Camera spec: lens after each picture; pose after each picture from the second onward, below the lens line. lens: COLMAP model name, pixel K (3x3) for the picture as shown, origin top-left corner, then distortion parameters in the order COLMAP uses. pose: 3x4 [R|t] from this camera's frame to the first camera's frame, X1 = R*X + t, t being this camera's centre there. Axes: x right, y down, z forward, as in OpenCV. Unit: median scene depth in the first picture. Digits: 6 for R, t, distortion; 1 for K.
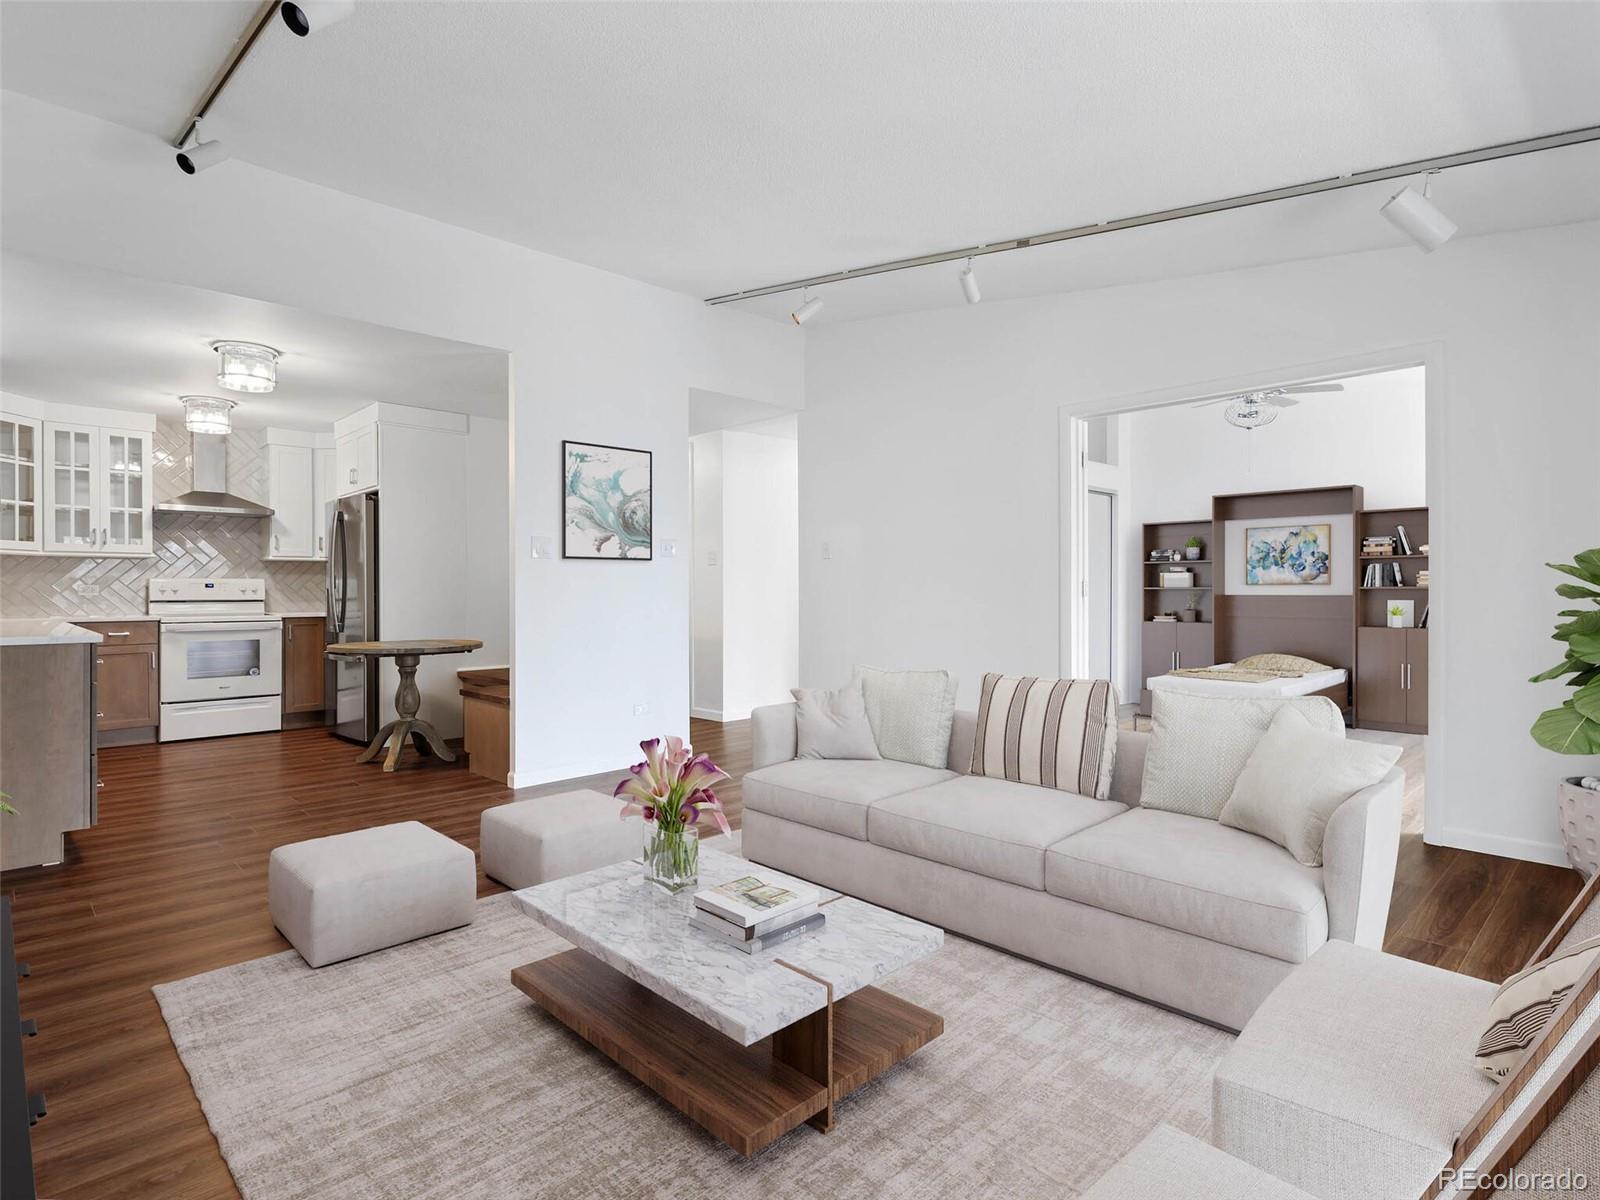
lens RADIAL K [[861.2, 0, 797.6], [0, 861.2, 591.5], [0, 0, 1]] dist [0.014130, 0.001419]
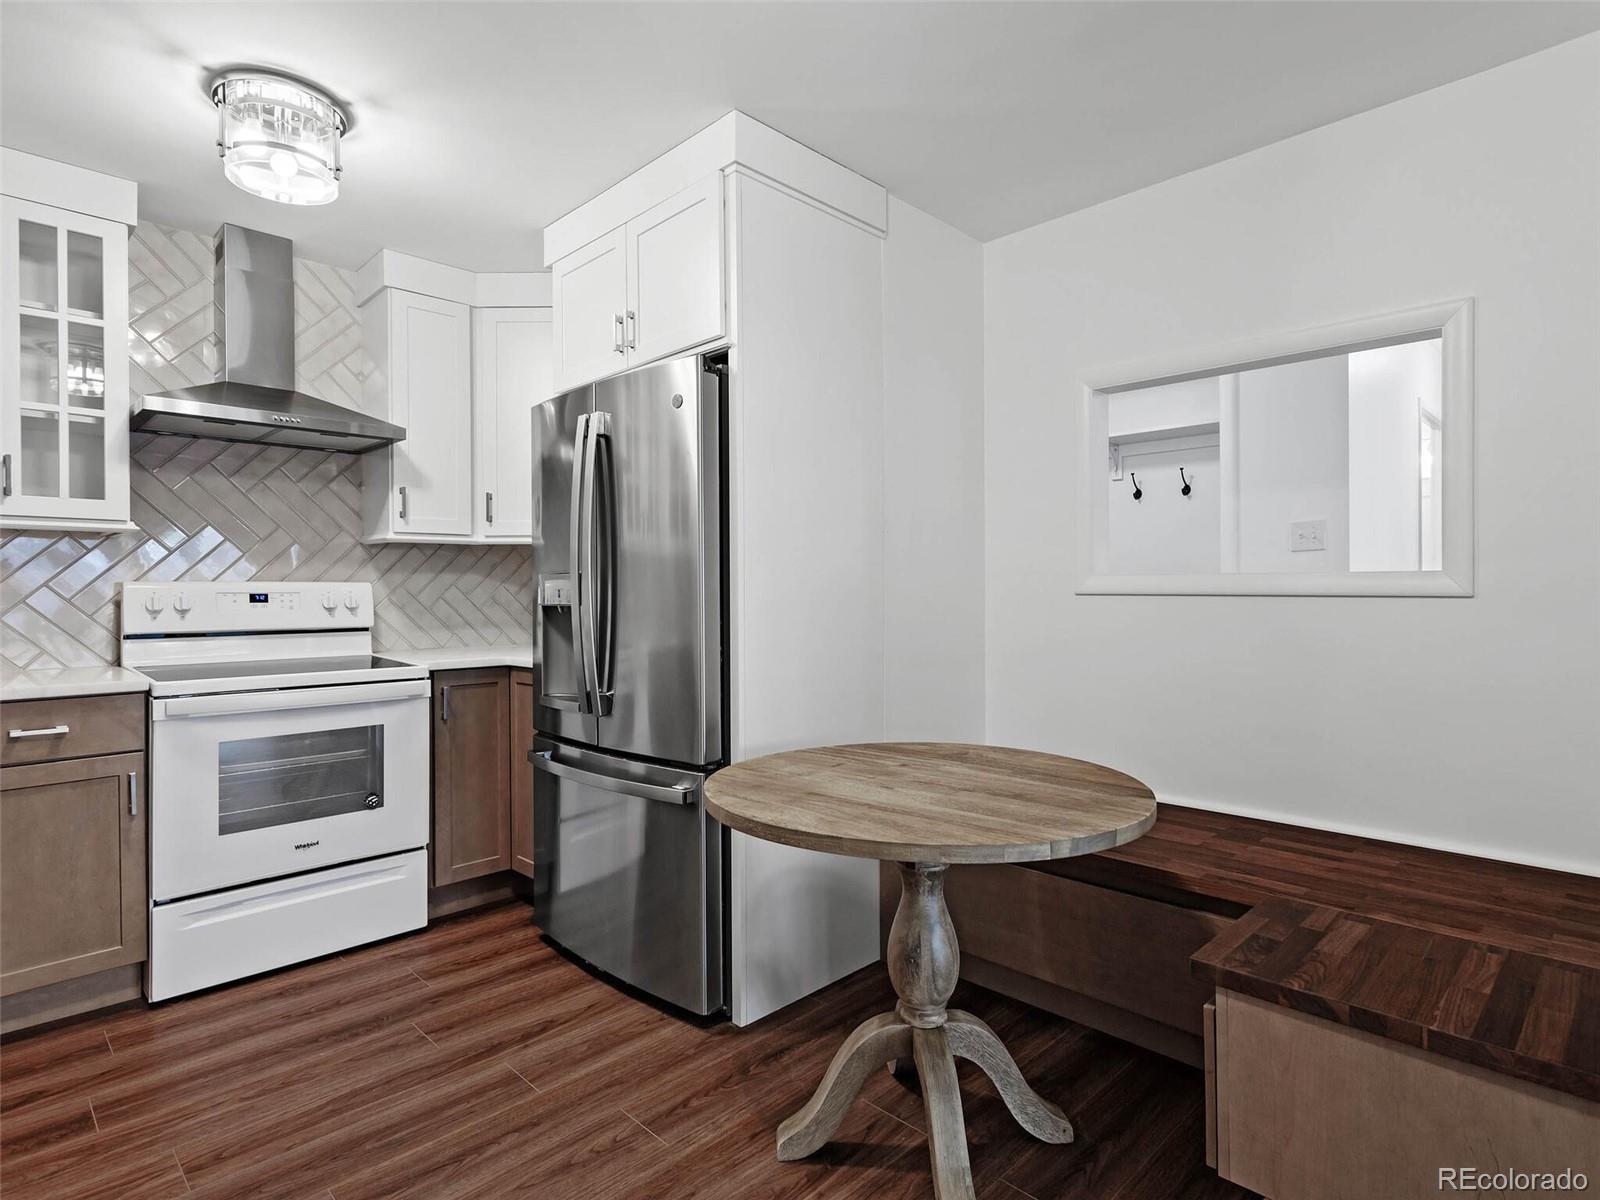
lens RADIAL K [[856.2, 0, 802.1], [0, 856.2, 593.8], [0, 0, 1]] dist [0.004350, 0.000882]
pose [[0.999665, -0.002990, 0.025704, -0.438208], [0.002966, 0.999995, 0.000980, -0.008995], [-0.025706, -0.000904, 0.999669, 0.589363]]
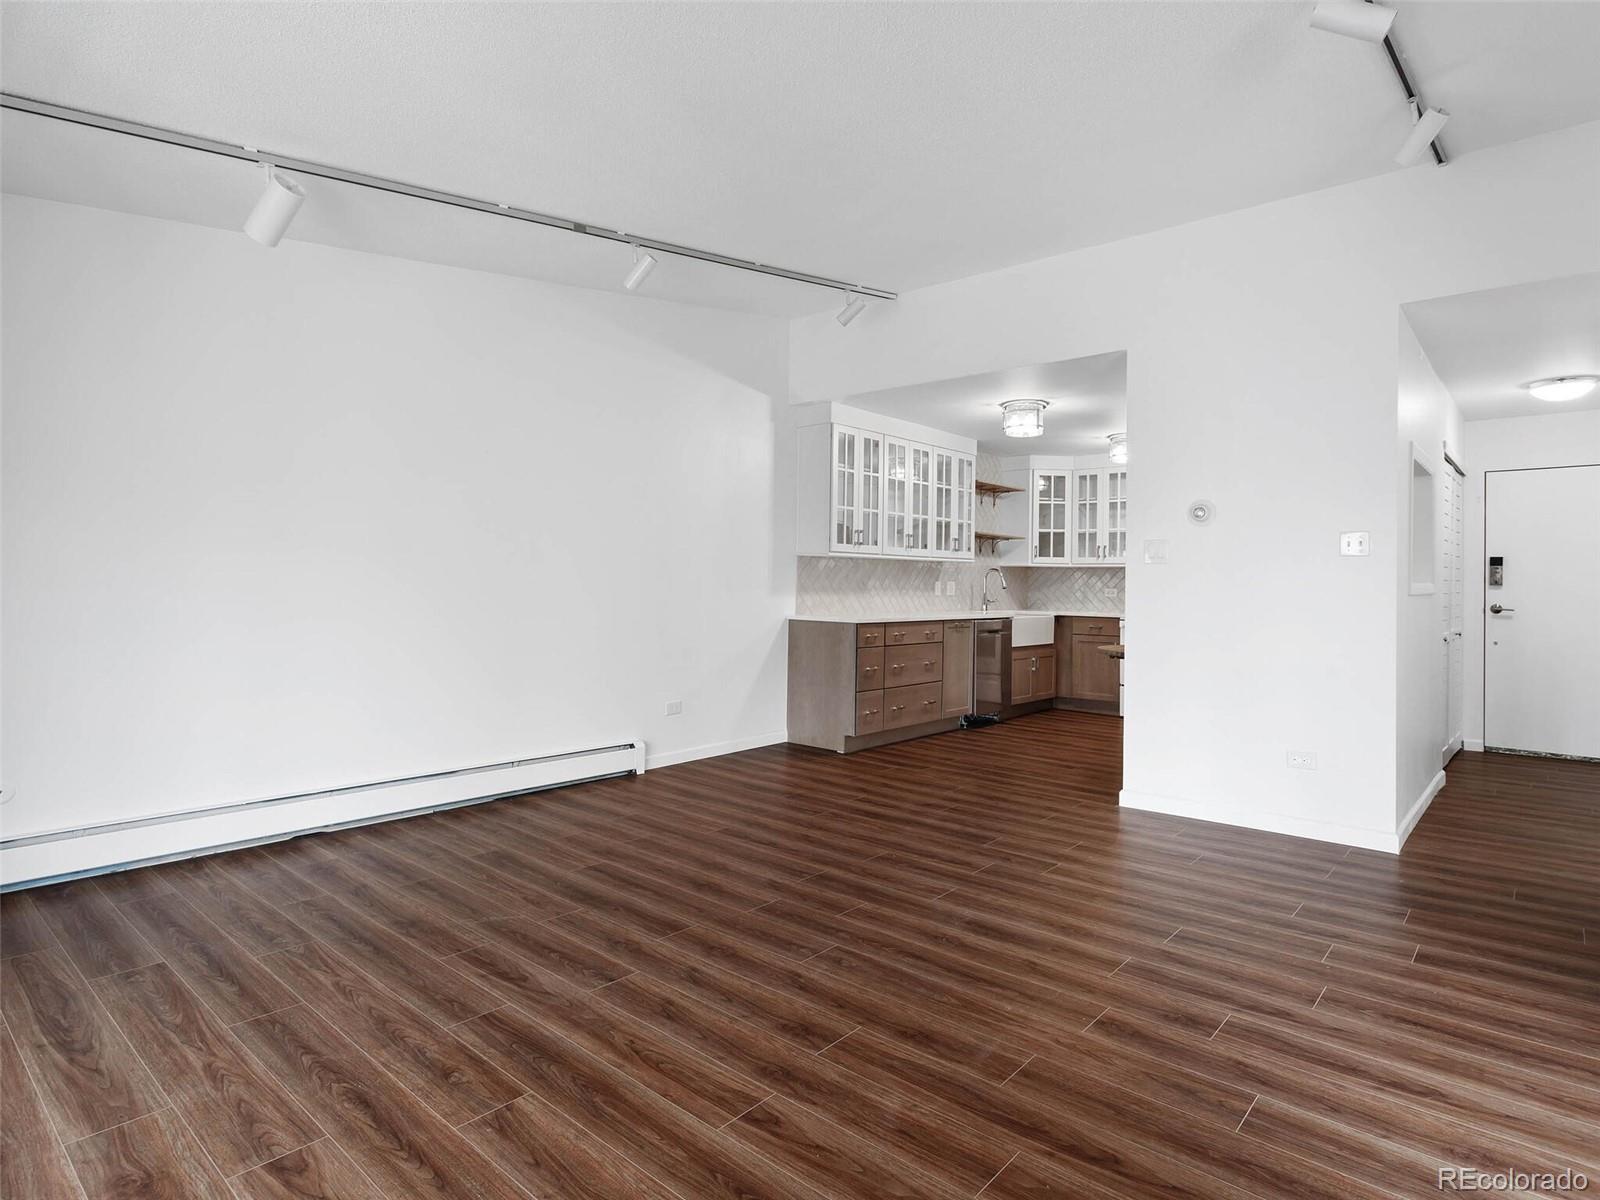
lens RADIAL K [[869.4, 0, 801.1], [0, 869.4, 578.9], [0, 0, 1]] dist [-0.000455, -0.000164]
pose [[0.096446, -0.002279, -0.995336, 0.445348], [-0.016093, 0.999863, -0.003849, -0.009135], [0.995208, 0.016389, 0.096396, 0.410717]]
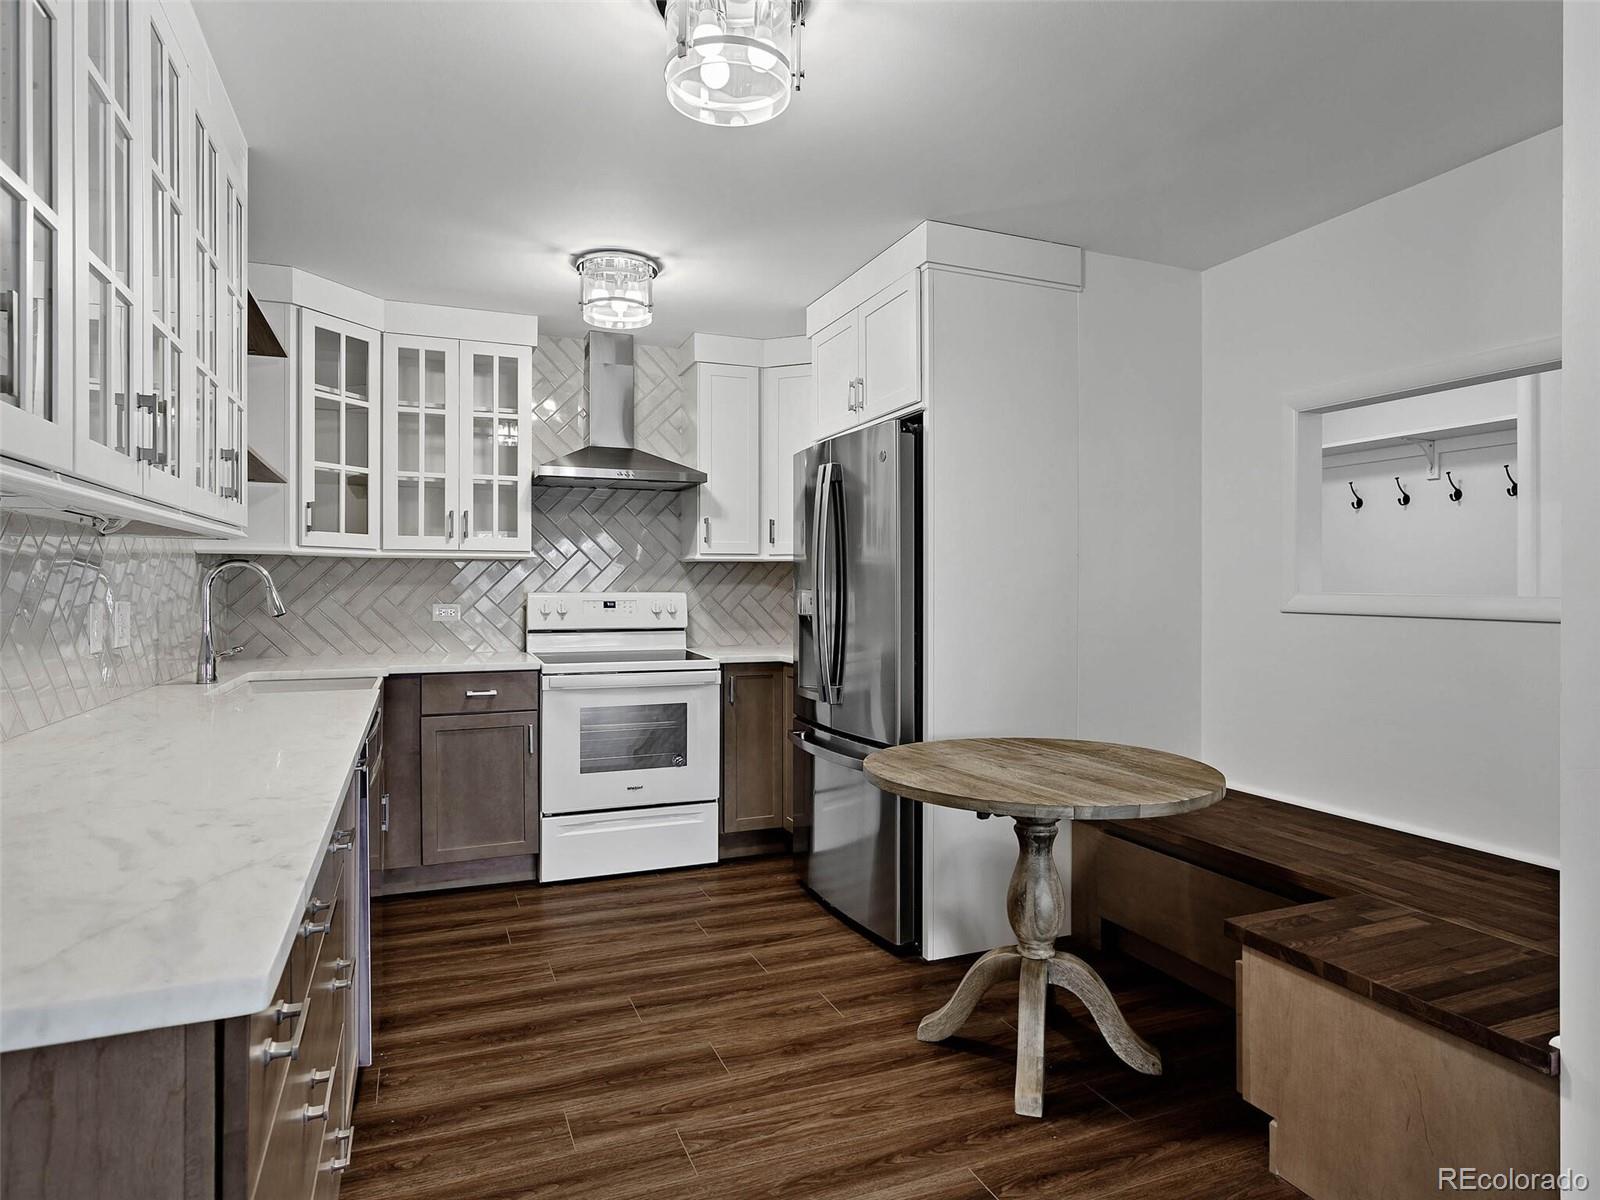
lens RADIAL K [[936.6, 0, 798.9], [0, 936.6, 589.8], [0, 0, 1]] dist [-0.009975, 0.012051]
pose [[0.931638, 0.003724, -0.363368, -0.343381], [-0.003223, 0.999993, 0.001983, -0.019784], [0.363373, -0.000677, 0.931644, 0.475072]]
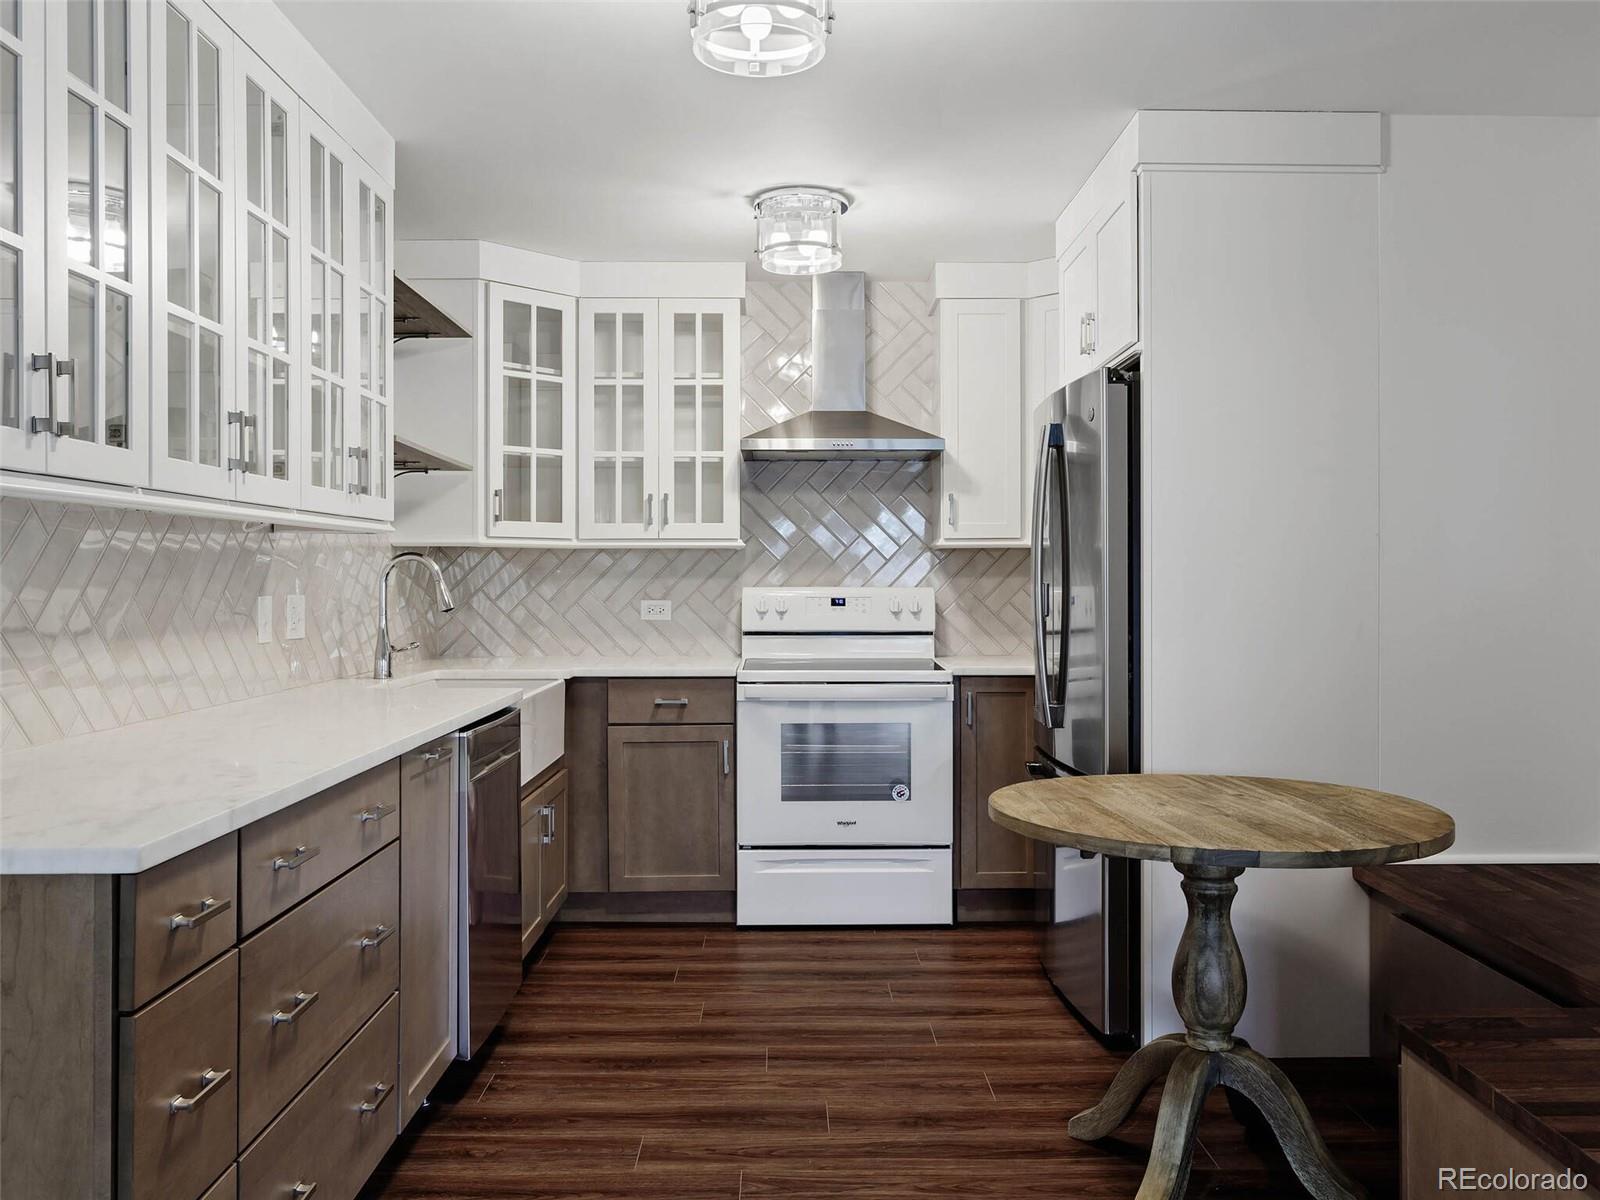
lens RADIAL K [[1311.2, 0, 798.8], [0, 1311.2, 585.2], [0, 0, 1]] dist [0.000340, 0.007759]
pose [[0.734564, 0.003311, -0.678531, -0.202288], [-0.001893, 0.999994, 0.002829, -0.019457], [0.678537, -0.000794, 0.734566, 0.467220]]
